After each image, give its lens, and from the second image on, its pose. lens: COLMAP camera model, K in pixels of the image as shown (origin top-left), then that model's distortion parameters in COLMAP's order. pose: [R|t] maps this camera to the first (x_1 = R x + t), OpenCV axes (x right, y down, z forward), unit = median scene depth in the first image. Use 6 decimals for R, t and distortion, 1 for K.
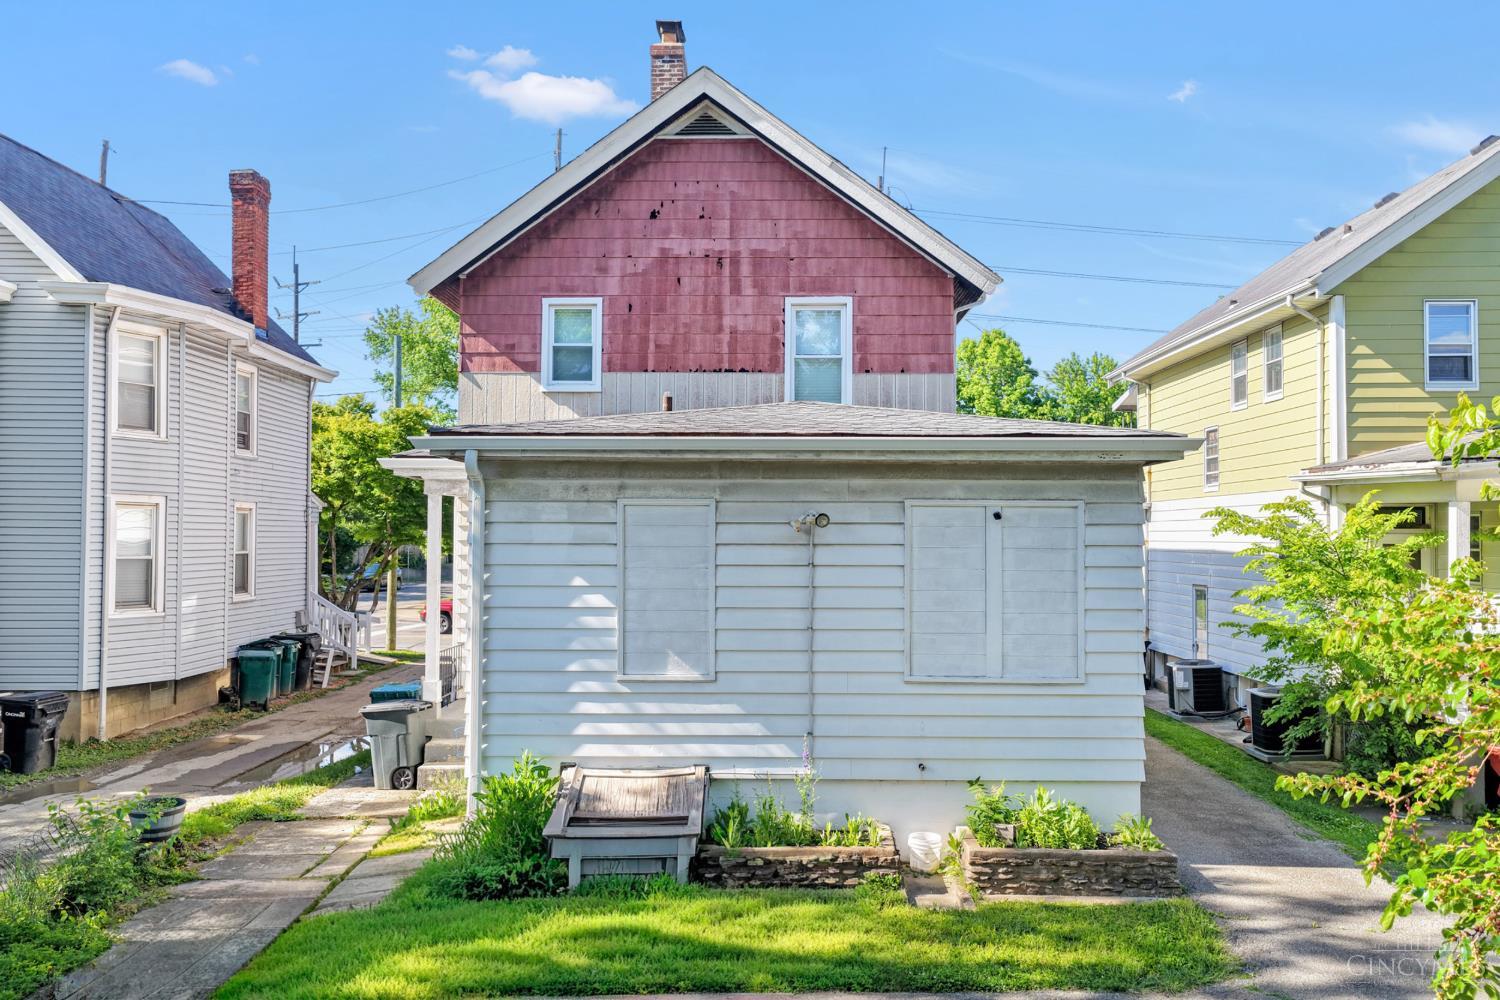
lens RADIAL K [[1252.3, 0, 745.4], [0, 1252.3, 497.6], [0, 0, 1]] dist [-0.033827, 0.071294]
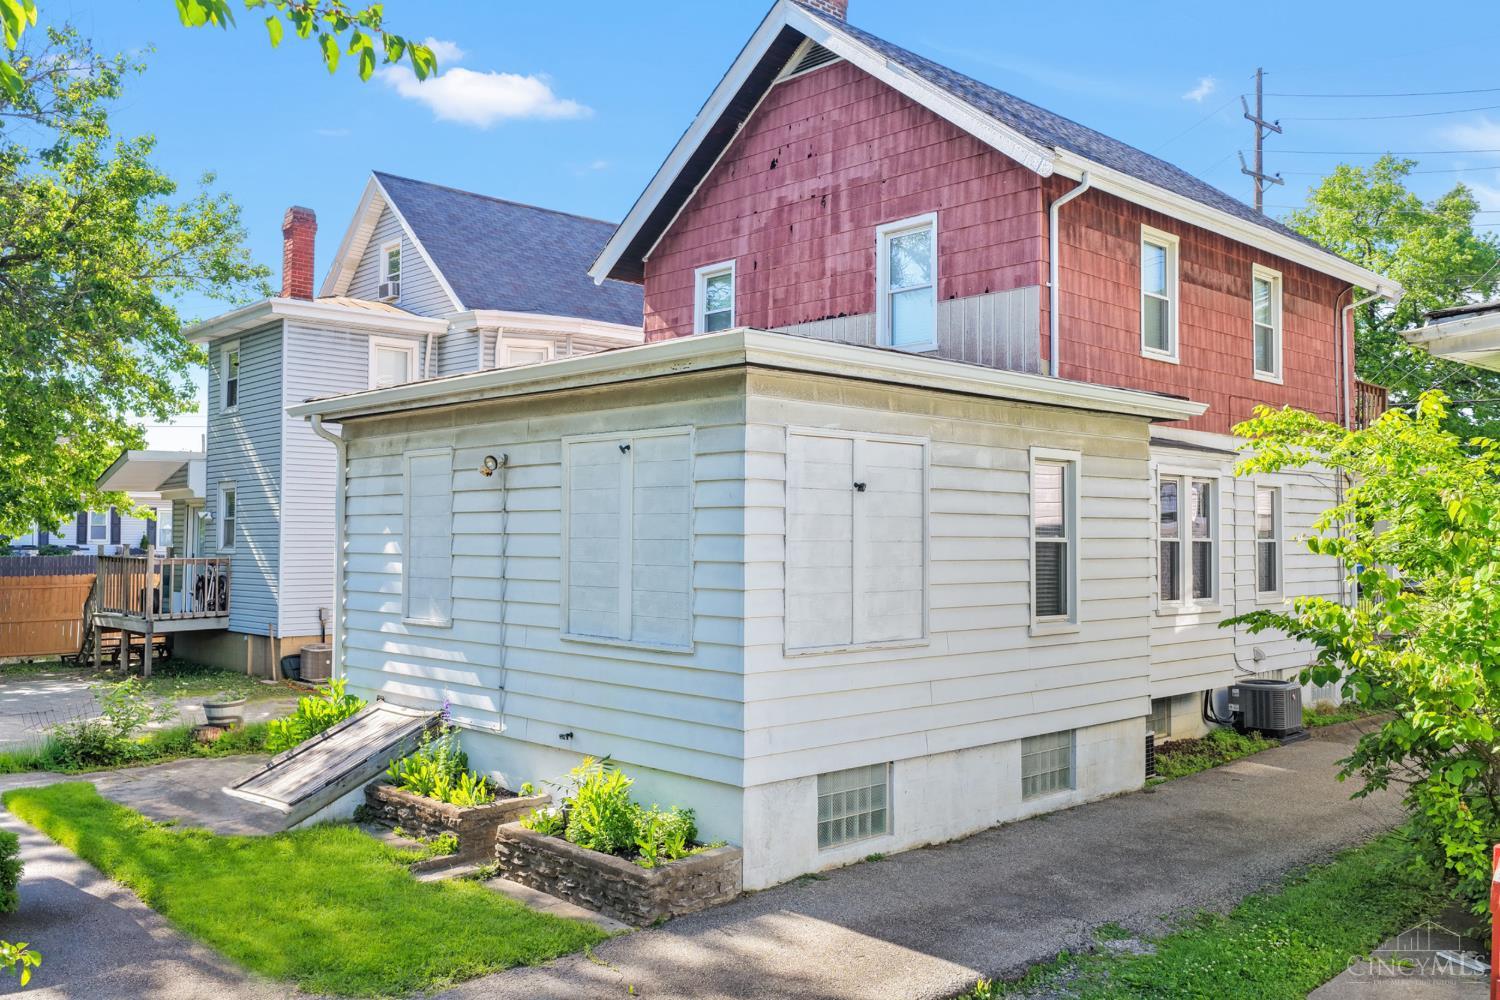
lens RADIAL K [[1252.3, 0, 745.4], [0, 1252.3, 497.6], [0, 0, 1]] dist [-0.033827, 0.071294]
pose [[0.705014, -0.023476, -0.708804, 0.586370], [0.018933, 0.999719, -0.014280, 0.041569], [0.708940, -0.003352, 0.705261, 0.314103]]
